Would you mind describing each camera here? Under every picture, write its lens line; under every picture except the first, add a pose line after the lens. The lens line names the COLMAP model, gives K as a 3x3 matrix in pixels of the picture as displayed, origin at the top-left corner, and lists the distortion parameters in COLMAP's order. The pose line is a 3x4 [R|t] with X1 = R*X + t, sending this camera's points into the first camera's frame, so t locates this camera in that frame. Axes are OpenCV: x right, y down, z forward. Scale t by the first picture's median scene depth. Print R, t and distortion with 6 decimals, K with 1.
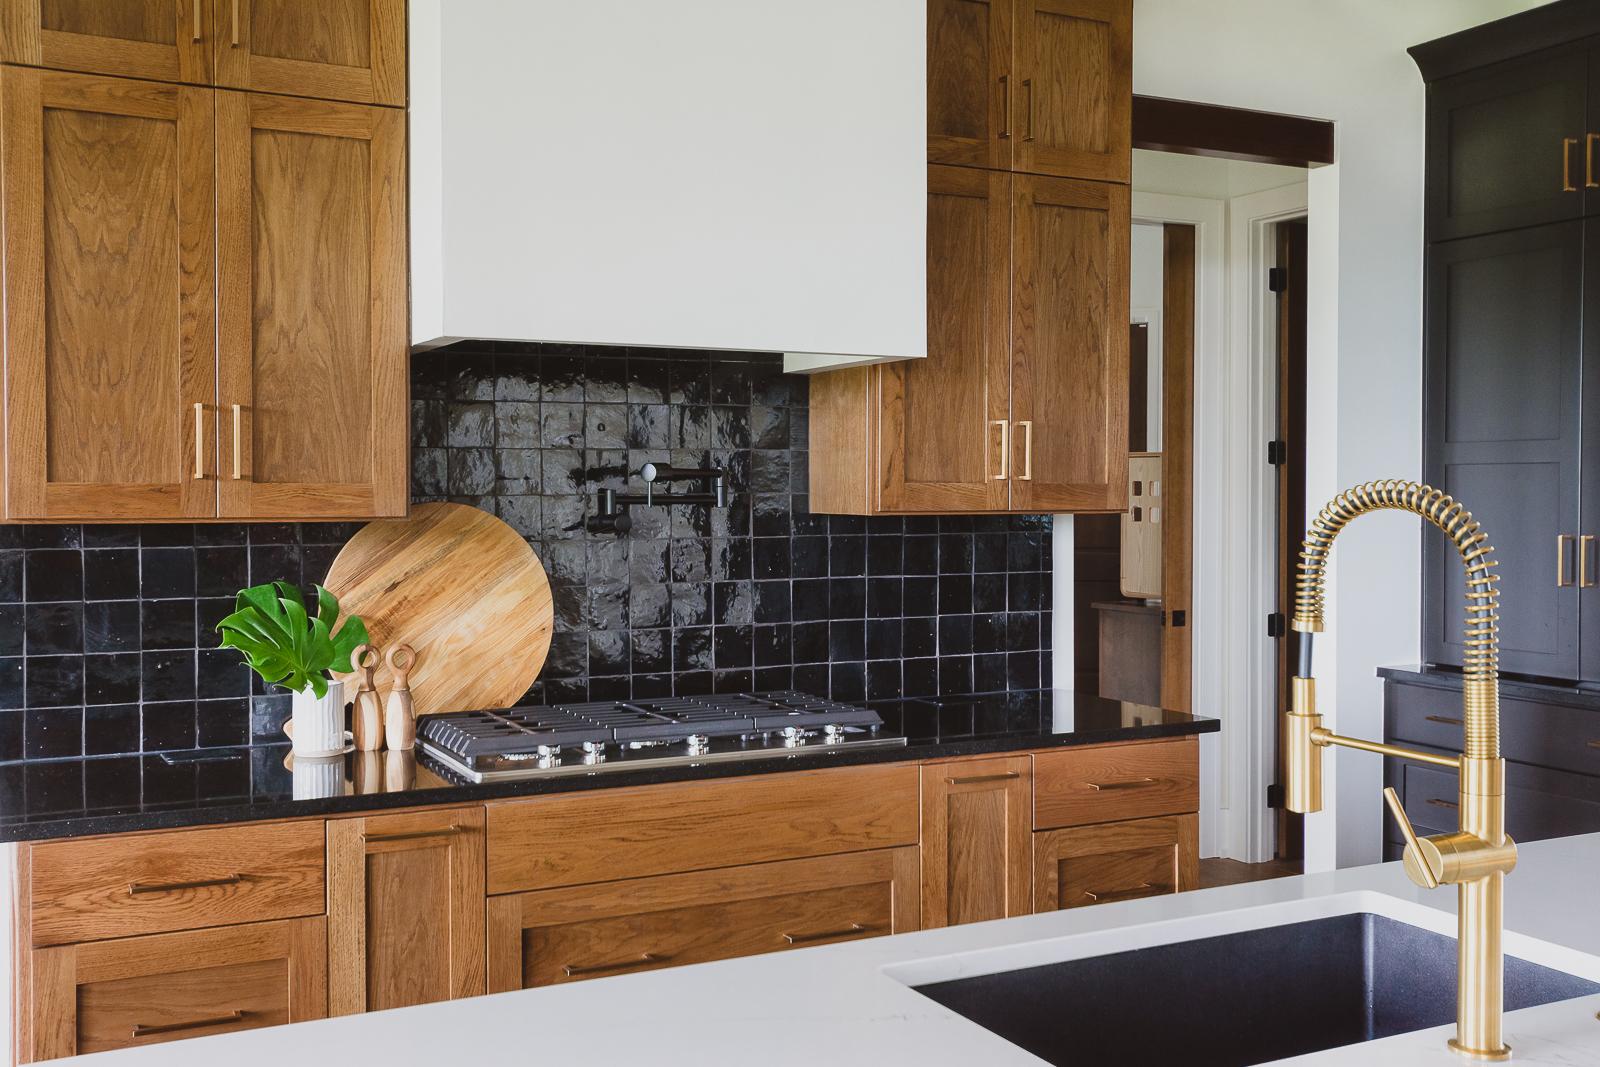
lens RADIAL K [[1584.3, 0, 800.0], [0, 1584.3, 533.5], [0, 0, 1]] dist [0.008487, 0.003908]
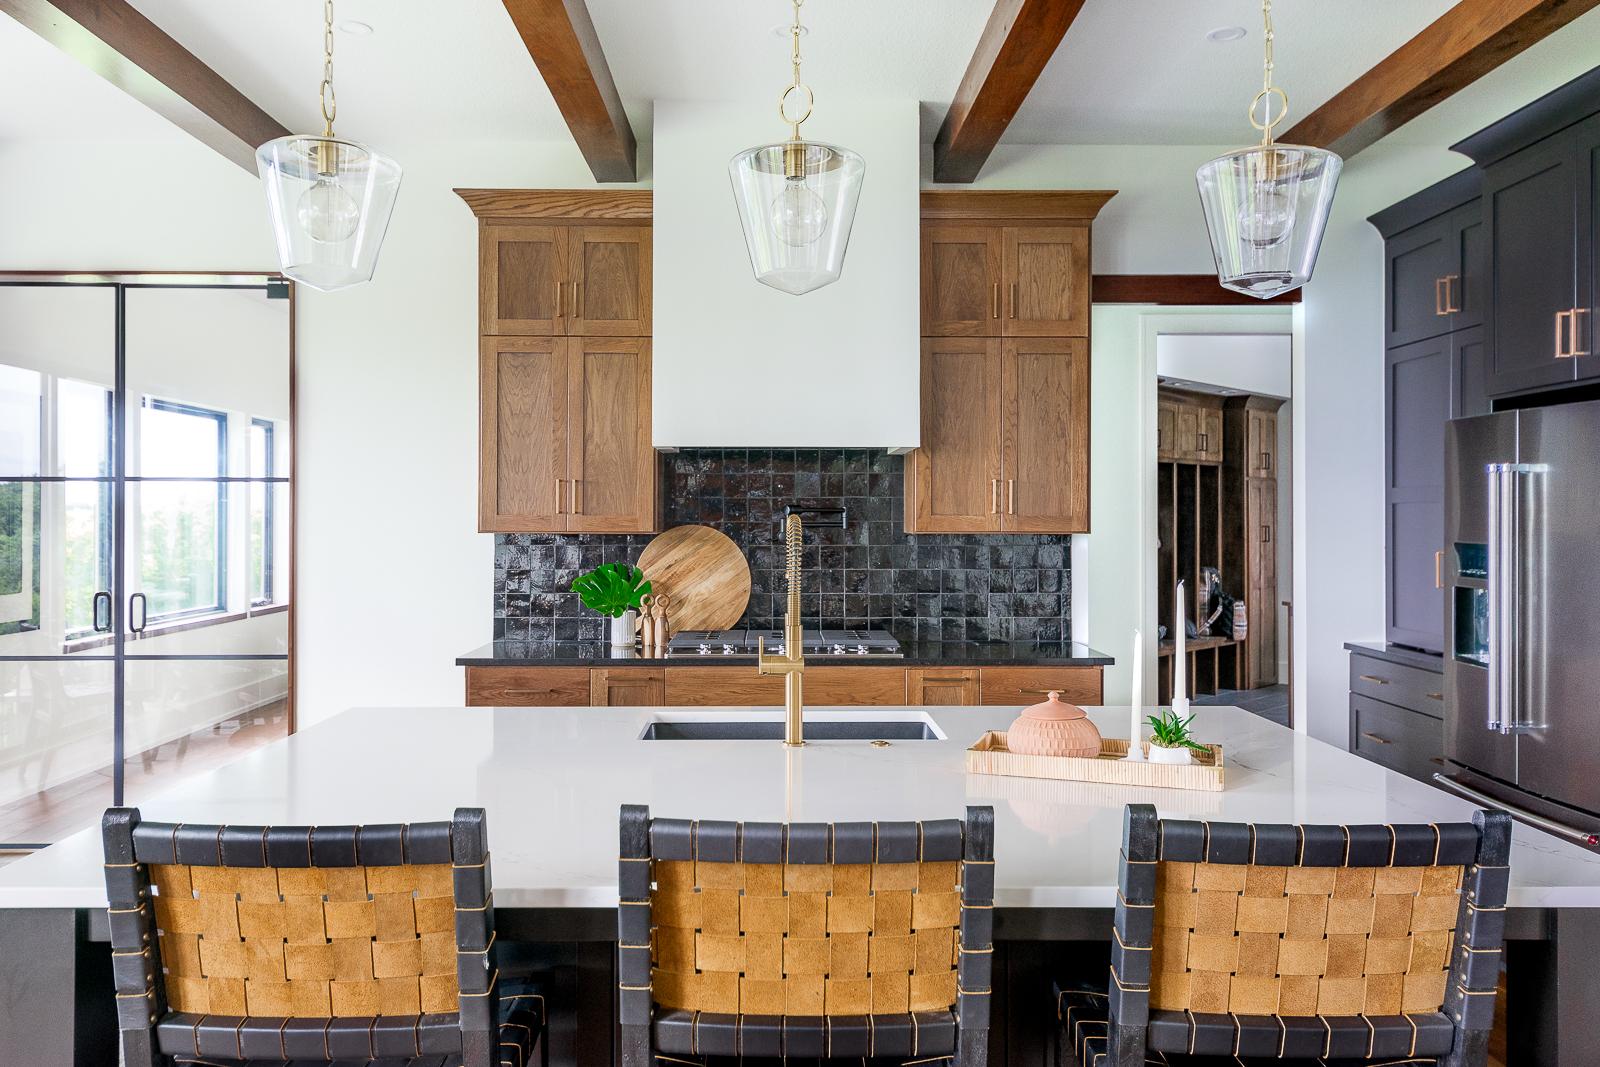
lens RADIAL K [[1193.6, 0, 798.0], [0, 1193.6, 520.5], [0, 0, 1]] dist [0.025070, 0.000051]
pose [[0.898325, 0.001294, -0.439330, 0.574293], [-0.014521, 0.999537, -0.026746, 0.013182], [0.439092, 0.030406, 0.897928, -0.305186]]
